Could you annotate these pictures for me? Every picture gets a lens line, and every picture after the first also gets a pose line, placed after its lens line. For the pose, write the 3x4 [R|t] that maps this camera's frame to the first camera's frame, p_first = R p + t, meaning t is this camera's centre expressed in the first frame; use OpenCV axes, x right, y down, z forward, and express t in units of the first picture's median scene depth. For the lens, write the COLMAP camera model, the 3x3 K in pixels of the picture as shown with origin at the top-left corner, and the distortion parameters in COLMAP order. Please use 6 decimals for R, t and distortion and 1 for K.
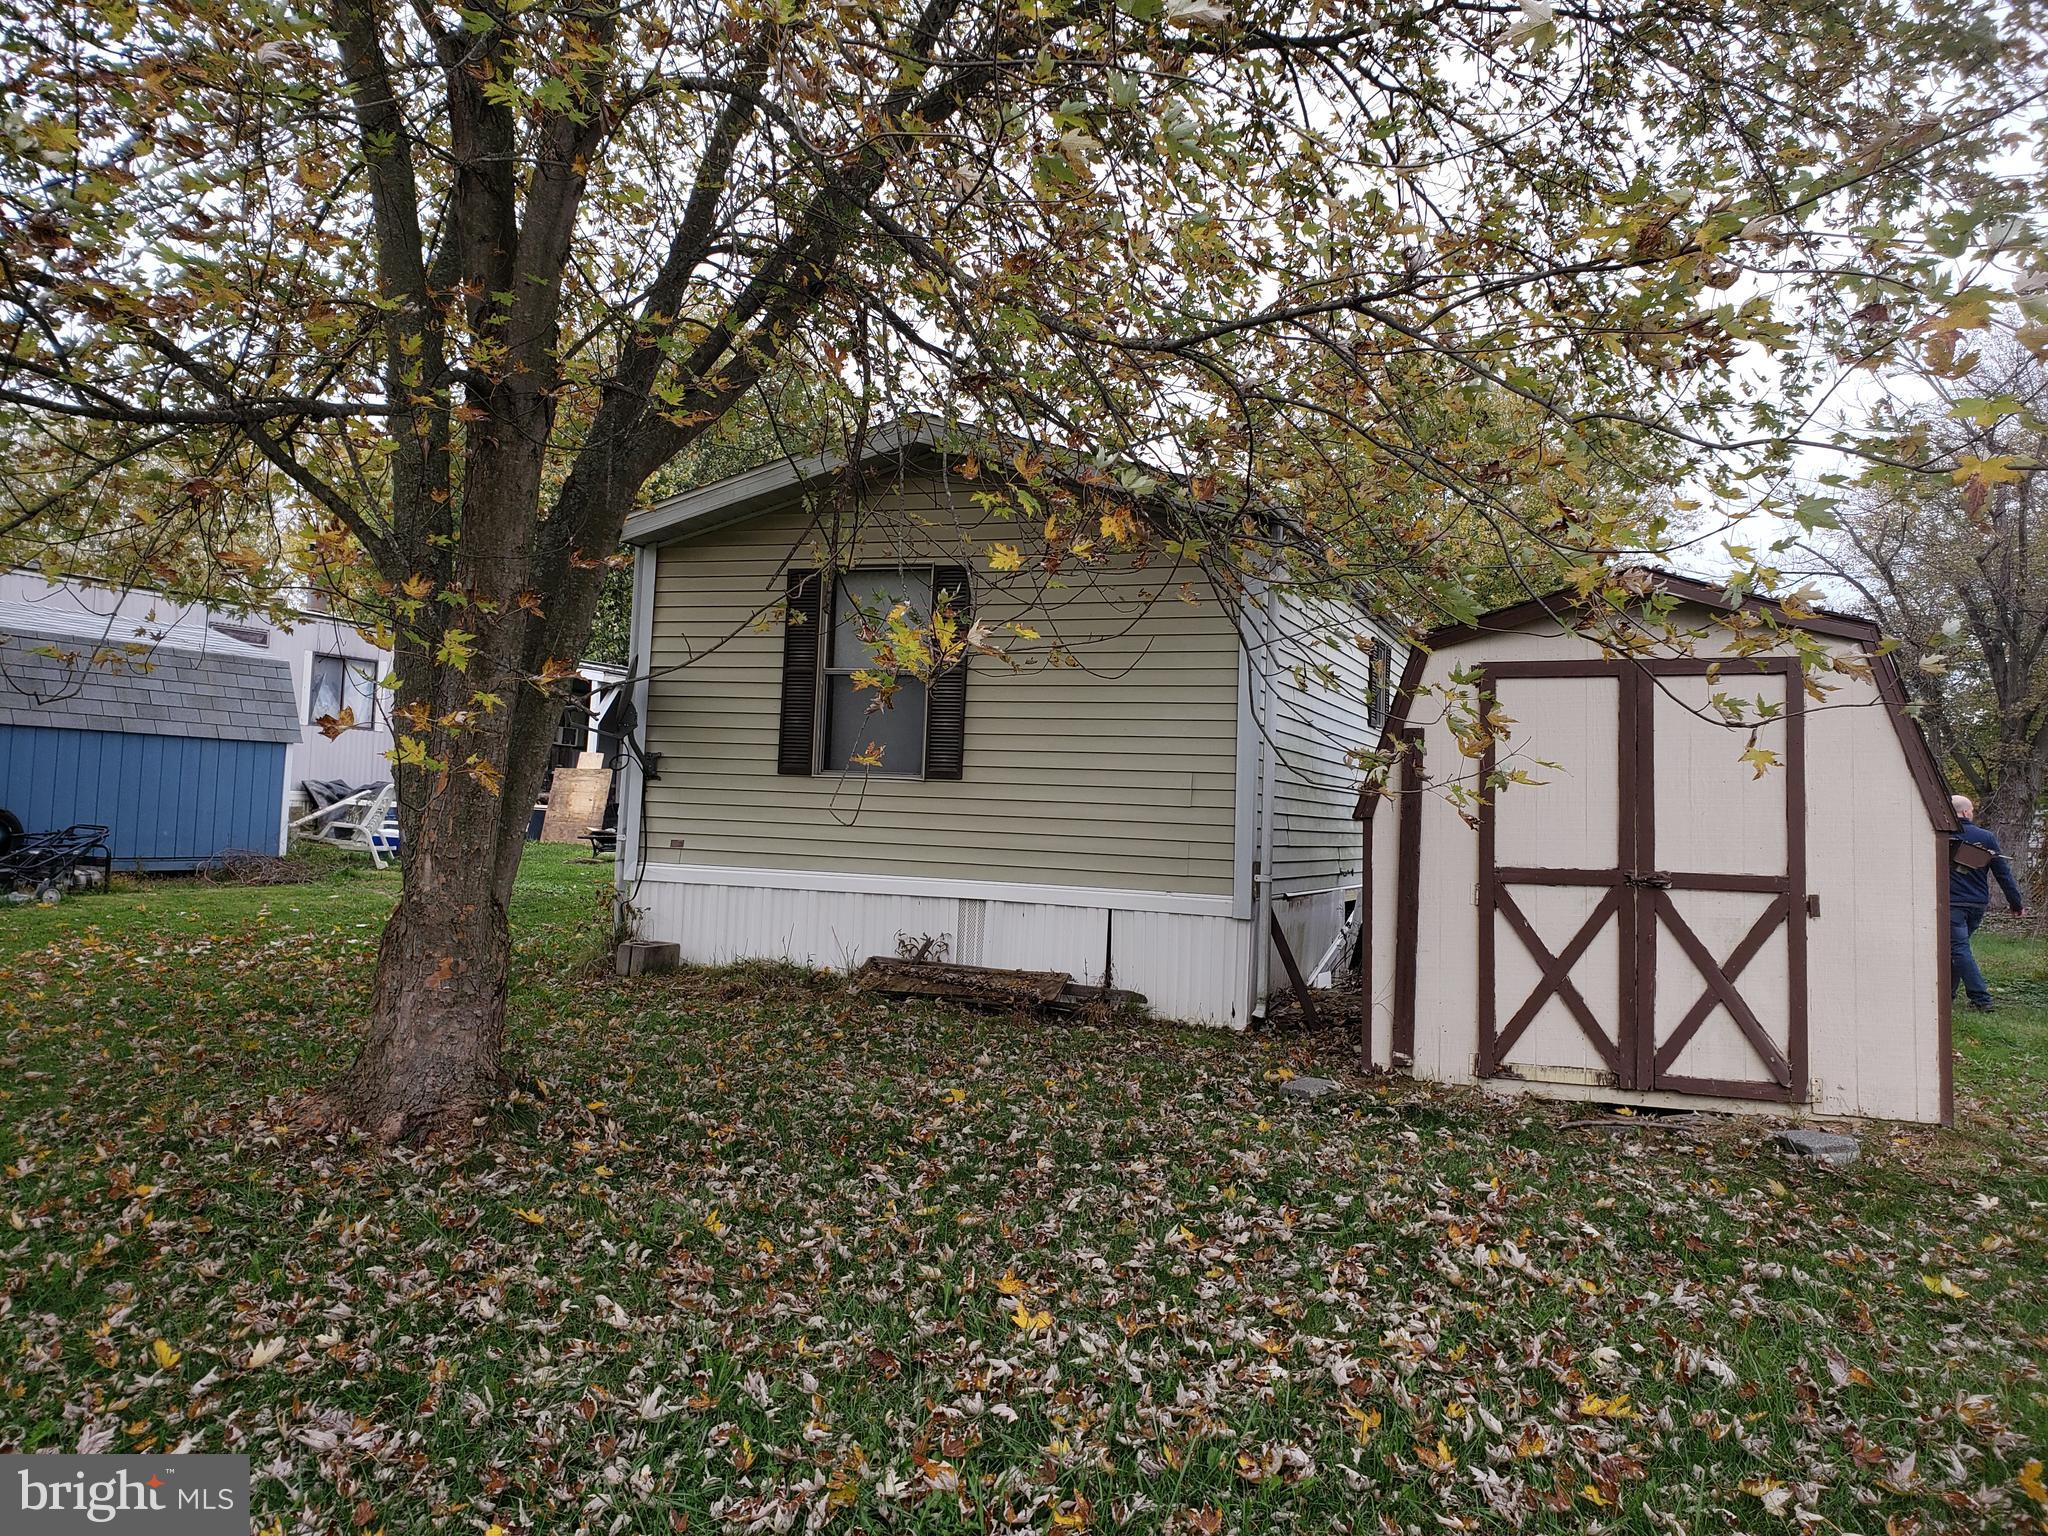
lens RADIAL K [[1568.8, 0, 1029.2], [0, 1568.8, 719.8], [0, 0, 1]] dist [0.228182, -0.454117]
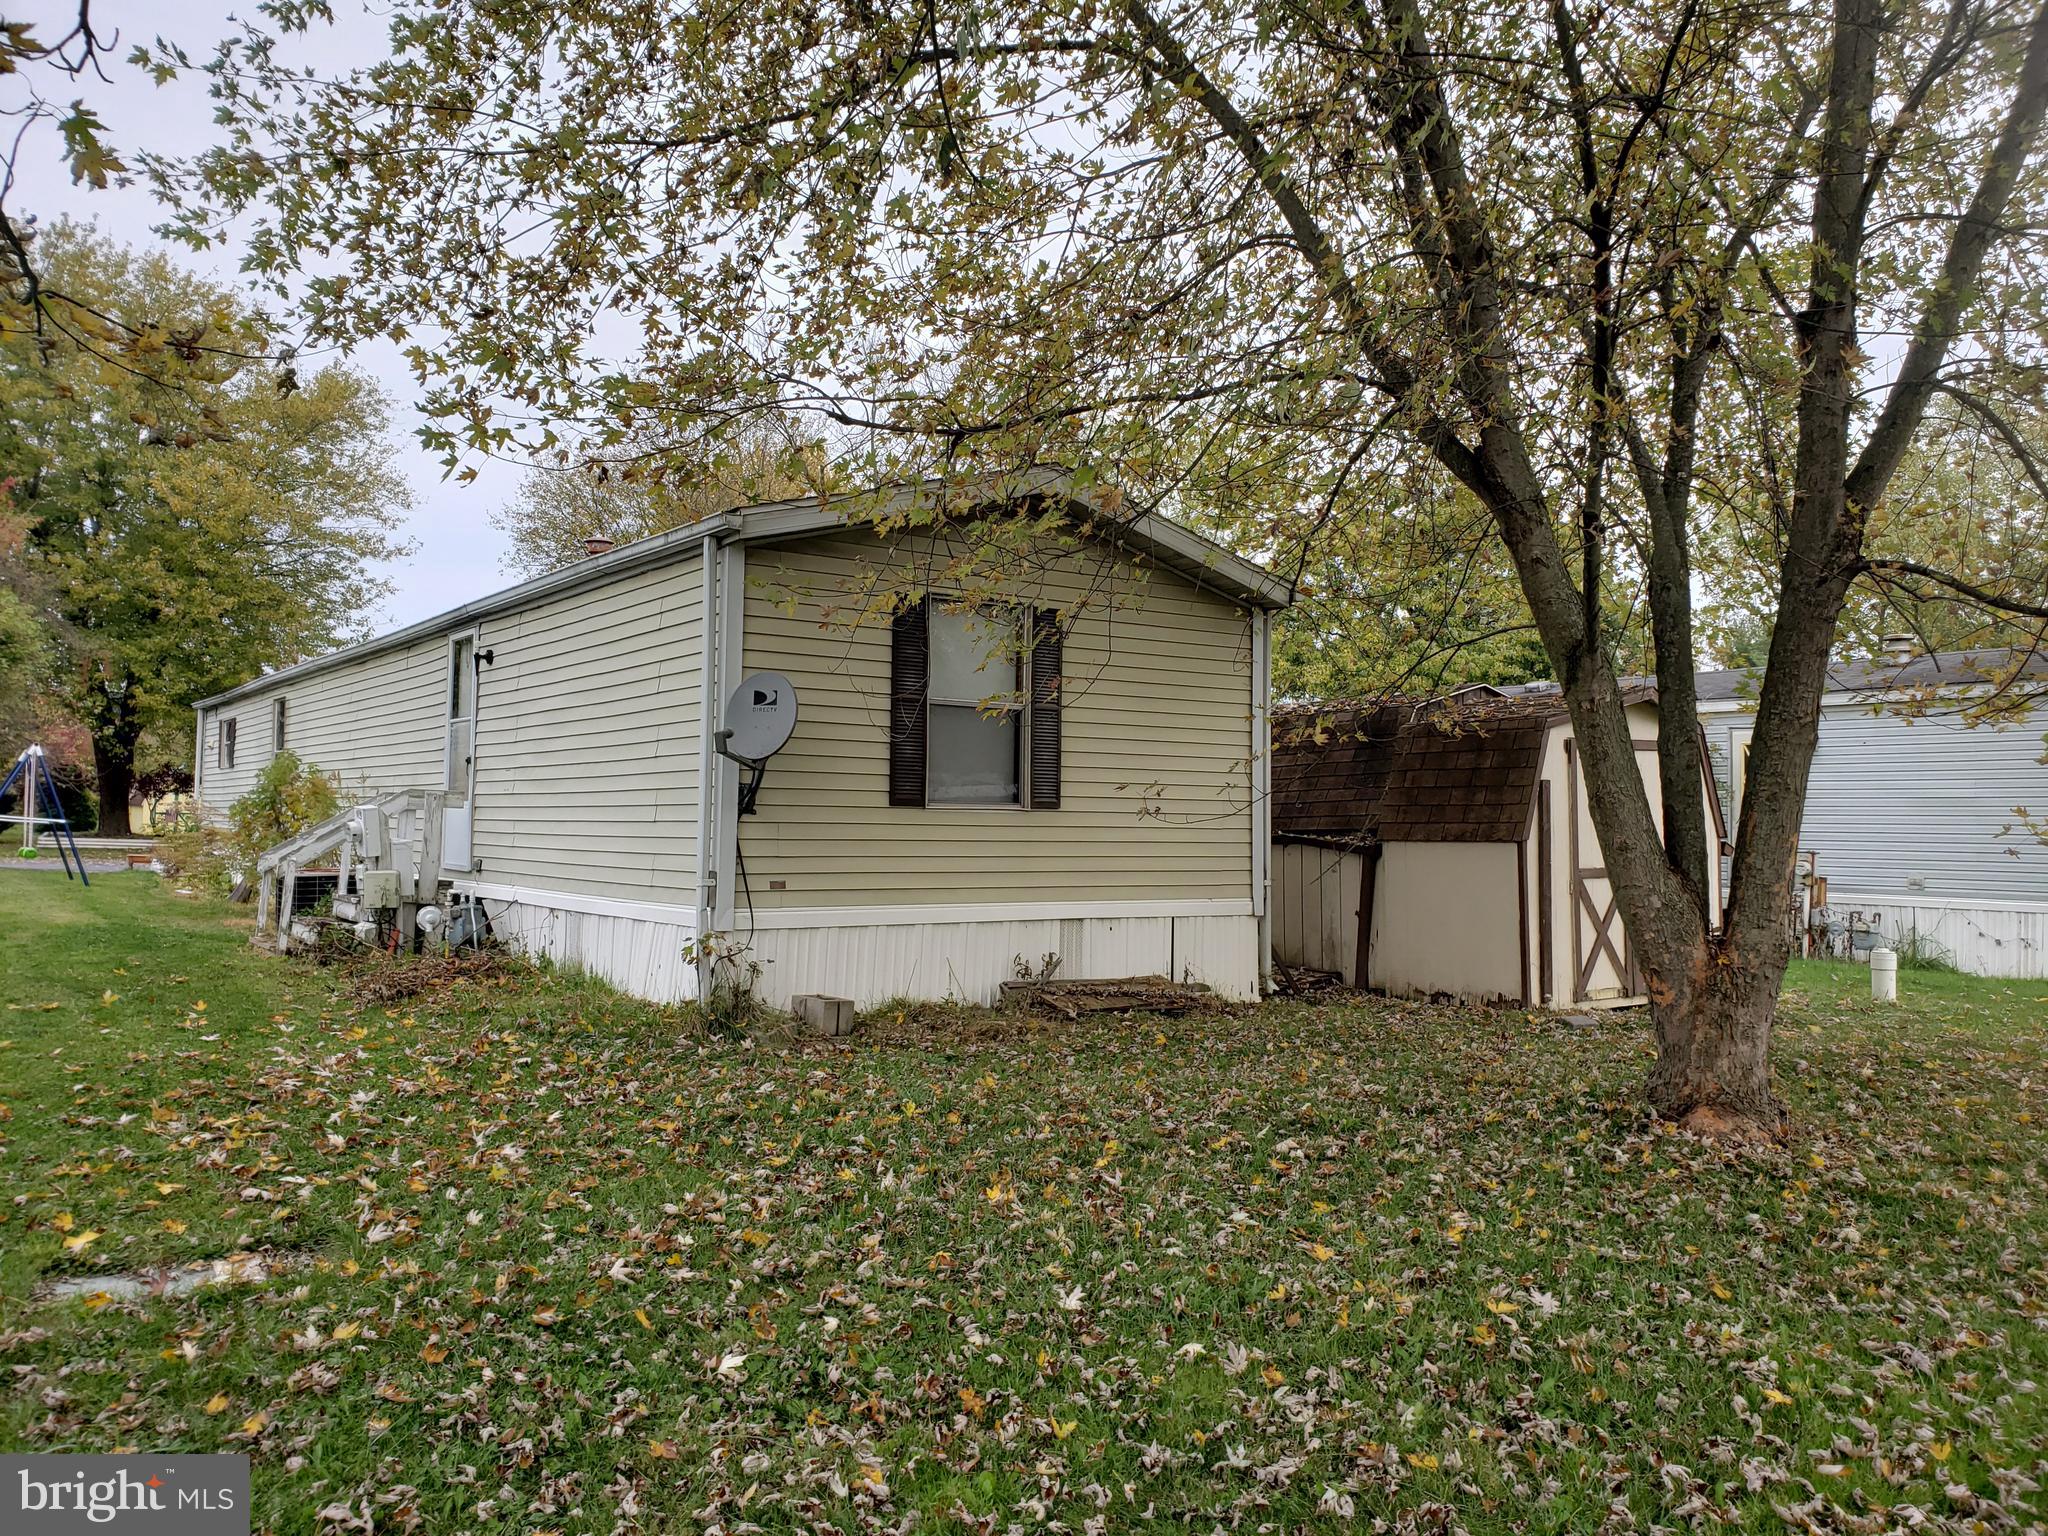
lens RADIAL K [[1568.8, 0, 1029.2], [0, 1568.8, 719.8], [0, 0, 1]] dist [0.228182, -0.454117]
pose [[0.554474, 0.021849, 0.831914, -0.931616], [-0.041151, 0.999152, 0.001186, -0.023059], [-0.831183, -0.034892, 0.554903, 0.410342]]
